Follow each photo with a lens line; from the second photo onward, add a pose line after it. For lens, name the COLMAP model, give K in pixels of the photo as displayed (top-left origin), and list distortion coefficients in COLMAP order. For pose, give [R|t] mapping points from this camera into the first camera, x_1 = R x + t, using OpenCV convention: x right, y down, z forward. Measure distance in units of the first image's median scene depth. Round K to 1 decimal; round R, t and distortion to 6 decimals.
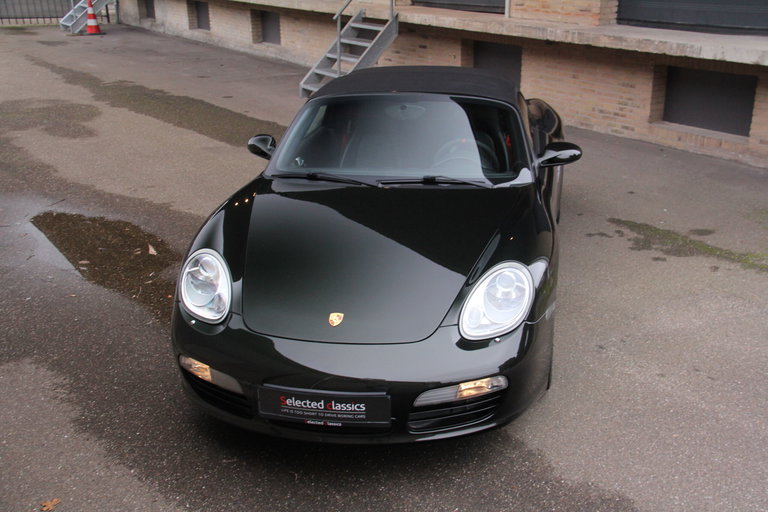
lens RADIAL K [[894.5, 0, 401.6], [0, 894.5, 257.0], [0, 0, 1]] dist [-0.018884, 0.378887]
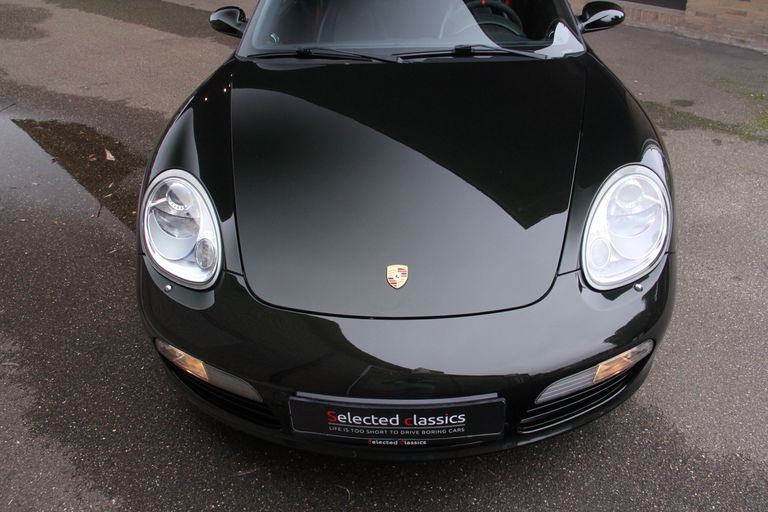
lens RADIAL K [[662.7, 0, 395.5], [0, 662.7, 255.6], [0, 0, 1]] dist [-0.198587, 0.189057]
pose [[0.990931, -0.078308, 0.109199, -0.093391], [0.055087, 0.977957, 0.201408, -0.028532], [-0.122564, -0.193565, 0.973401, 0.411675]]
